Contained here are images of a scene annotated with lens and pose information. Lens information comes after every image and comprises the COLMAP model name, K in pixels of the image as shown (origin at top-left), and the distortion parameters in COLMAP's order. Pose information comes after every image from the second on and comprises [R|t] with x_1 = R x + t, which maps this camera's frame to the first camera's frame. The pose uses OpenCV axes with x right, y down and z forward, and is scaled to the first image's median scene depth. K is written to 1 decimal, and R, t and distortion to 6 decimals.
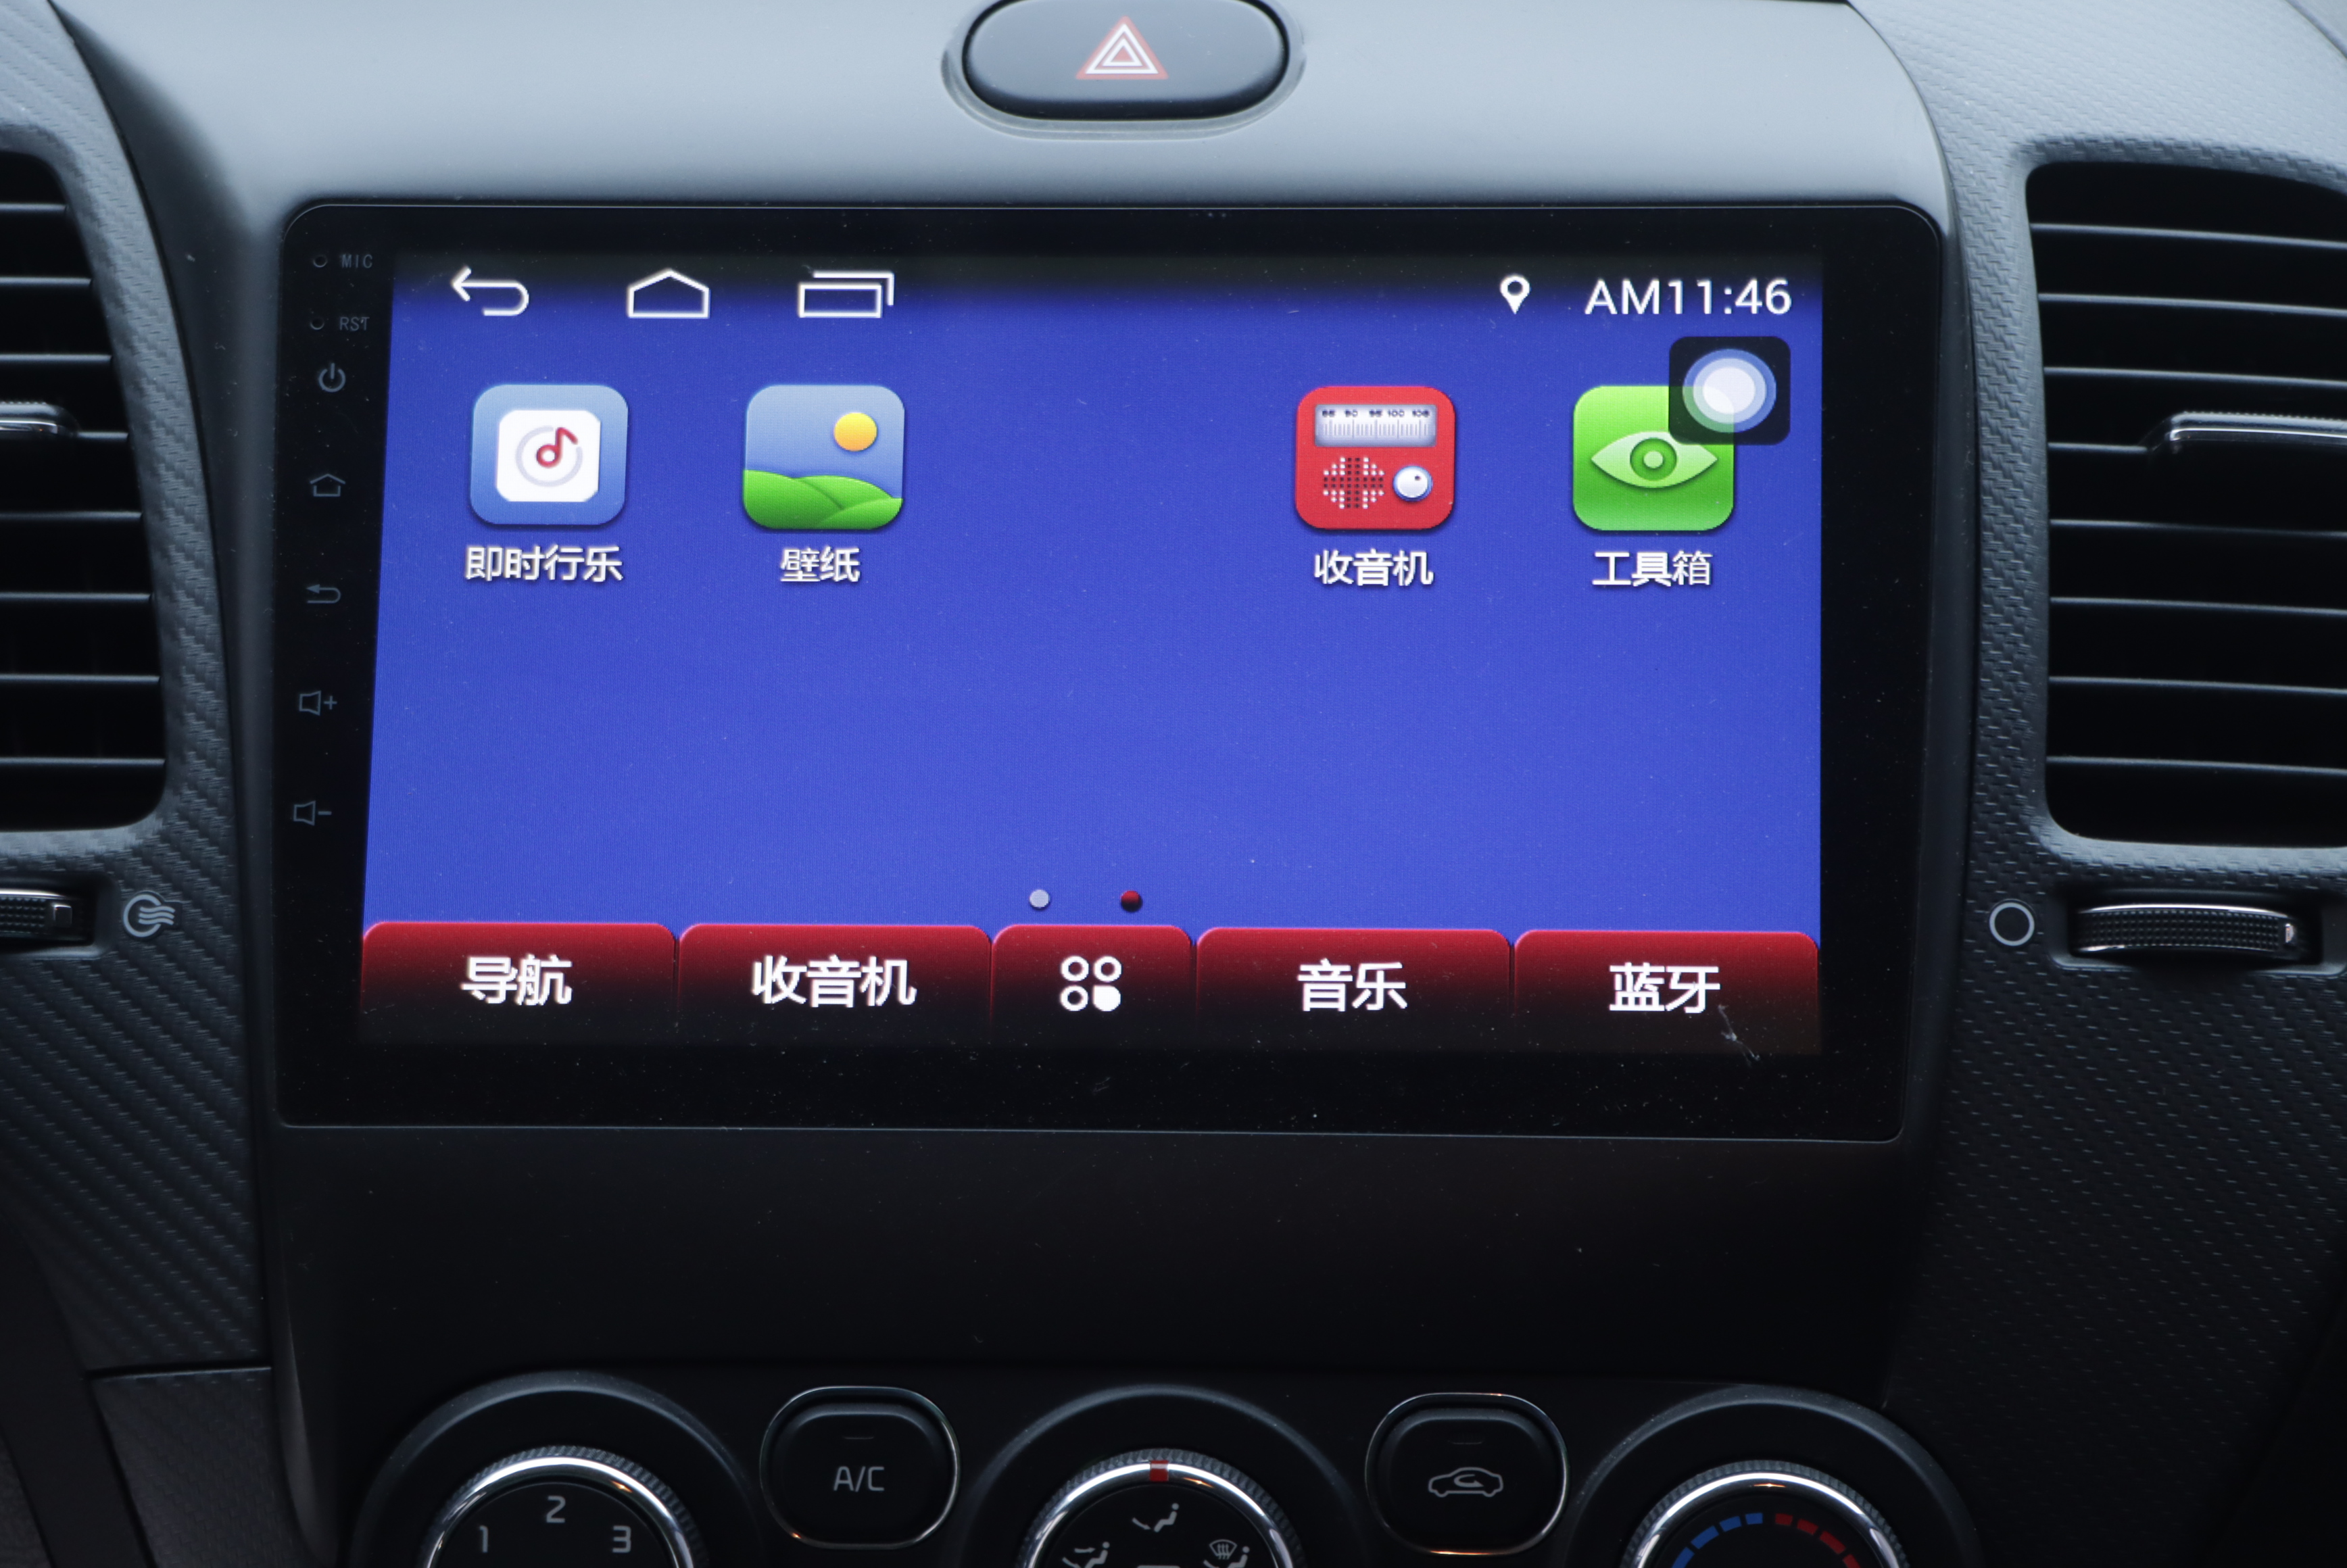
lens RADIAL K [[7375.9, 0, 1181.5], [0, 7375.9, 785.7], [0, 0, 1]] dist [0.440821, 0.000000]
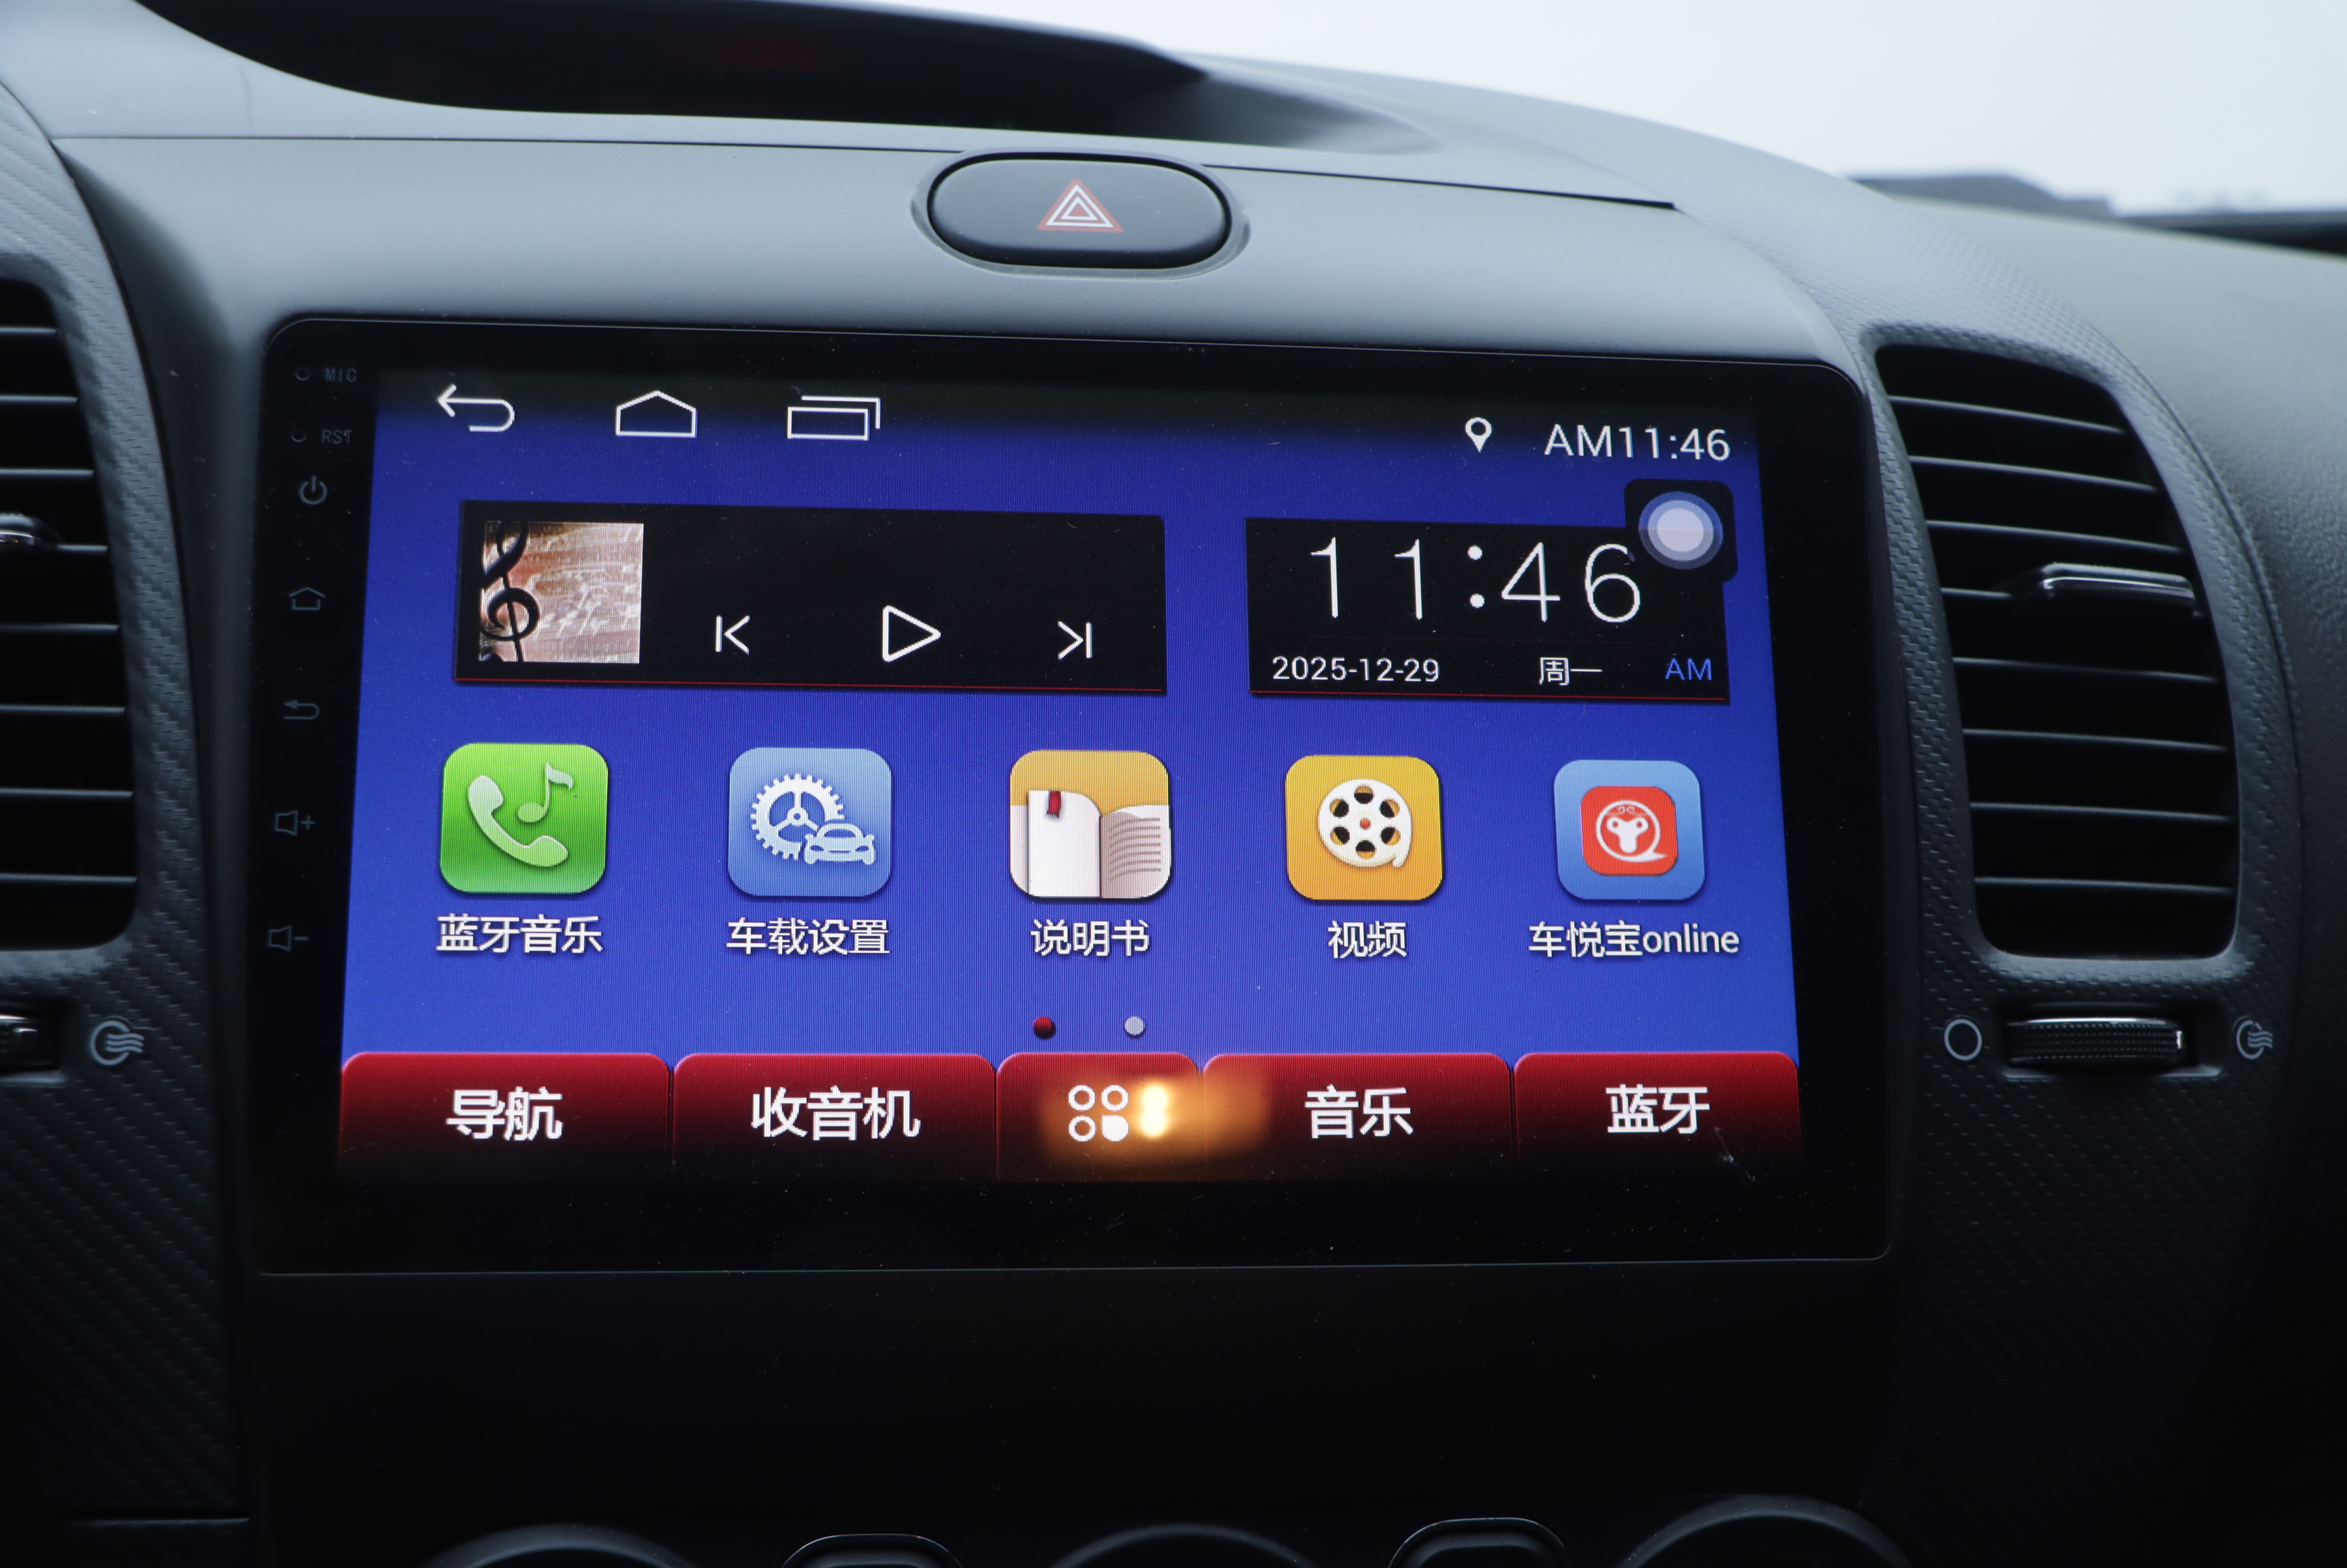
lens RADIAL K [[2653.8, 0, 1168.9], [0, 2653.8, 792.4], [0, 0, 1]] dist [-0.052846, 0.000000]
pose [[0.982990, 0.004002, 0.183618, -0.067339], [-0.007485, 0.999805, 0.018279, -0.022258], [-0.183509, -0.019343, 0.982828, 0.639529]]
